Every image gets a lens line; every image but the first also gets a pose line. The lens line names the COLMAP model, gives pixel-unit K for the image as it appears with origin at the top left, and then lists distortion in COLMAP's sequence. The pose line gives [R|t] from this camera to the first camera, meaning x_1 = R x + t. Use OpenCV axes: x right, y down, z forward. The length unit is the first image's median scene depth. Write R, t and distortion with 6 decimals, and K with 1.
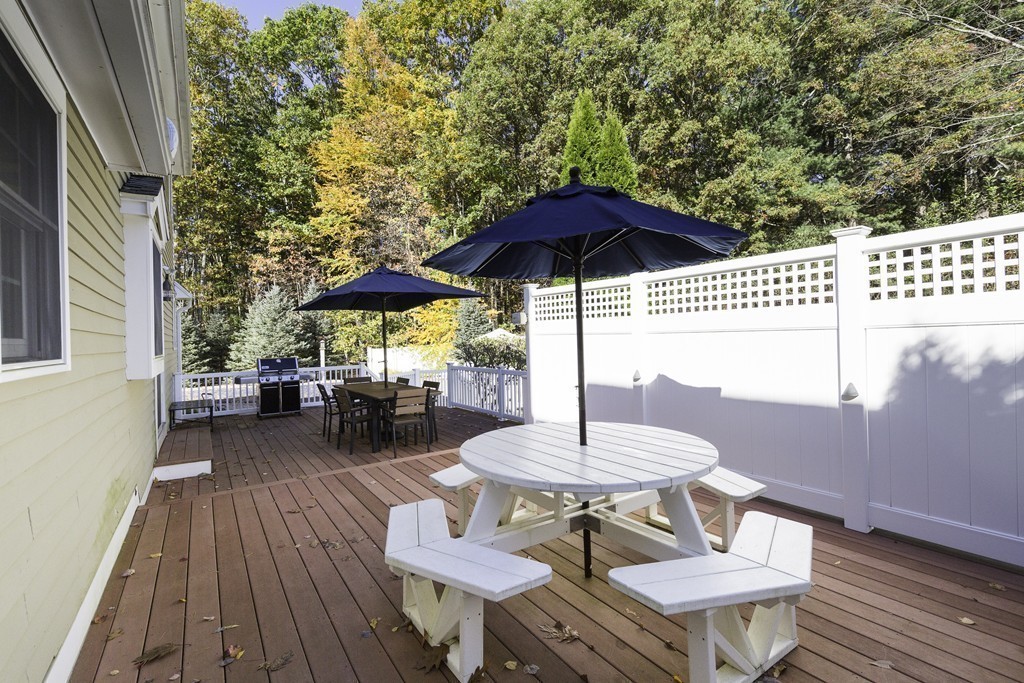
lens RADIAL K [[460.3, 0, 513.8], [0, 460.3, 341.0], [0, 0, 1]] dist [0.002966, 0.000329]
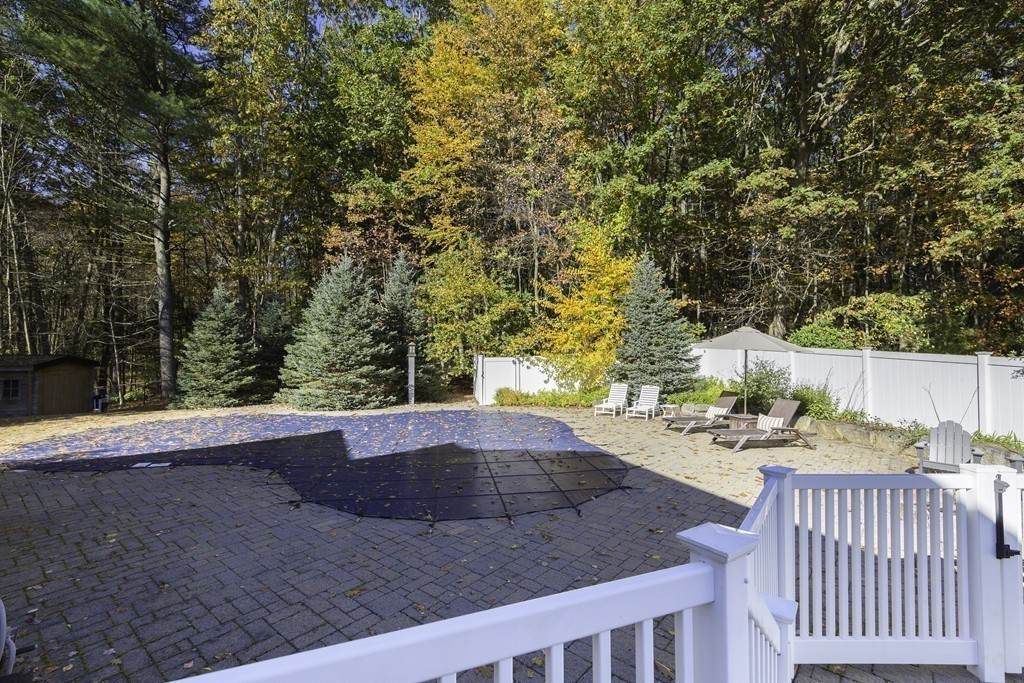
lens RADIAL K [[460.3, 0, 513.8], [0, 460.3, 341.0], [0, 0, 1]] dist [0.002966, 0.000329]
pose [[0.983545, 0.023835, -0.179087, -0.138136], [-0.026599, 0.999561, -0.013049, 0.001372], [0.178697, 0.017598, 0.983747, 0.338153]]
